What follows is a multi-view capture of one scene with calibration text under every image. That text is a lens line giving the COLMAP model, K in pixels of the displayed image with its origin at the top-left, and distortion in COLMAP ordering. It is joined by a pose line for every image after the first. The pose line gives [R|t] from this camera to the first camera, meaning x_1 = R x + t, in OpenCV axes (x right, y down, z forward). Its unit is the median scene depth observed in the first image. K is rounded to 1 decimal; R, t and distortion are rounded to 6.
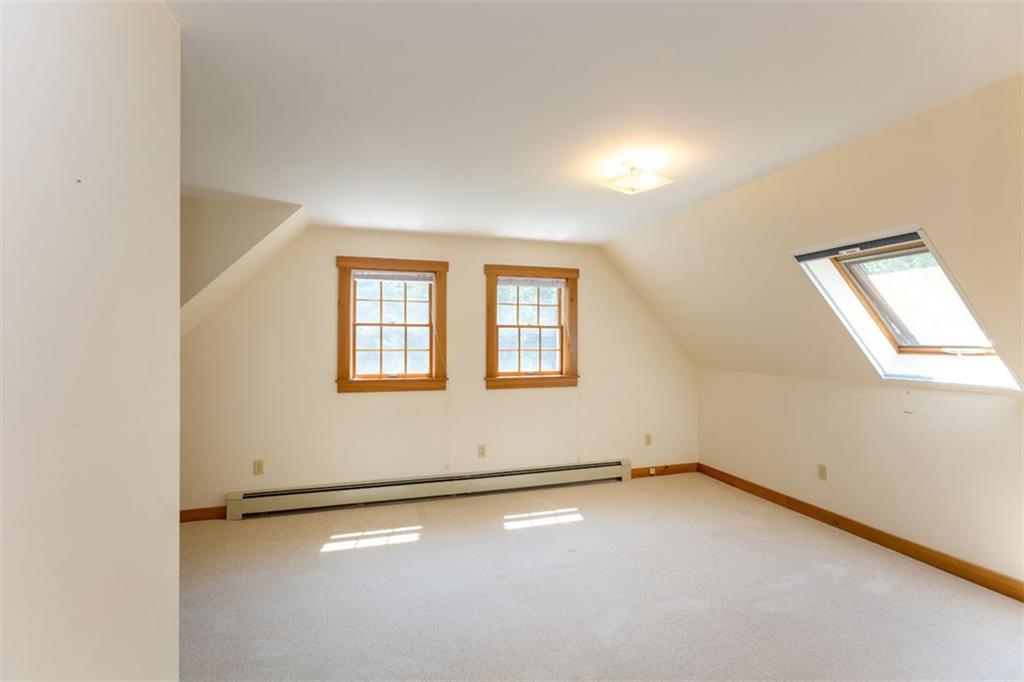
lens RADIAL K [[458.8, 0, 509.3], [0, 458.8, 337.8], [0, 0, 1]] dist [-0.000216, 0.000700]
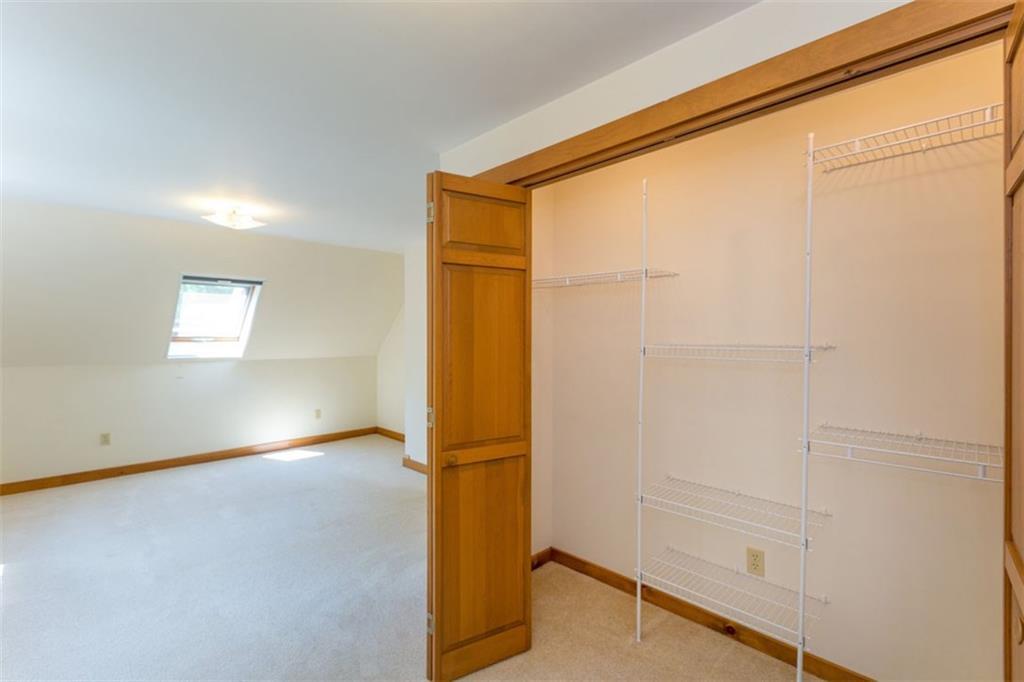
lens RADIAL K [[458.8, 0, 509.3], [0, 458.8, 337.8], [0, 0, 1]] dist [-0.000216, 0.000700]
pose [[-0.471549, -0.010391, 0.881779, -0.865202], [-0.012599, 0.999908, 0.005045, -0.001782], [-0.881750, -0.008730, -0.471636, 0.578349]]
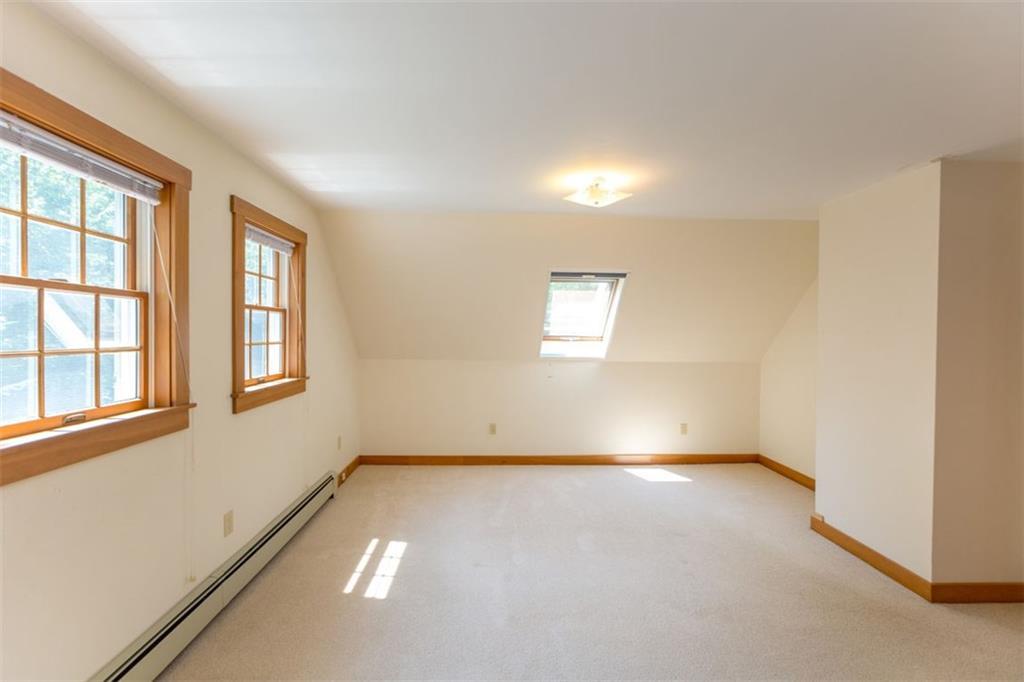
lens RADIAL K [[458.8, 0, 509.3], [0, 458.8, 337.8], [0, 0, 1]] dist [-0.000216, 0.000700]
pose [[0.245850, -0.011165, 0.969243, -0.573726], [-0.018339, 0.999701, 0.016168, 0.001117], [-0.969134, -0.021750, 0.245572, 0.581070]]
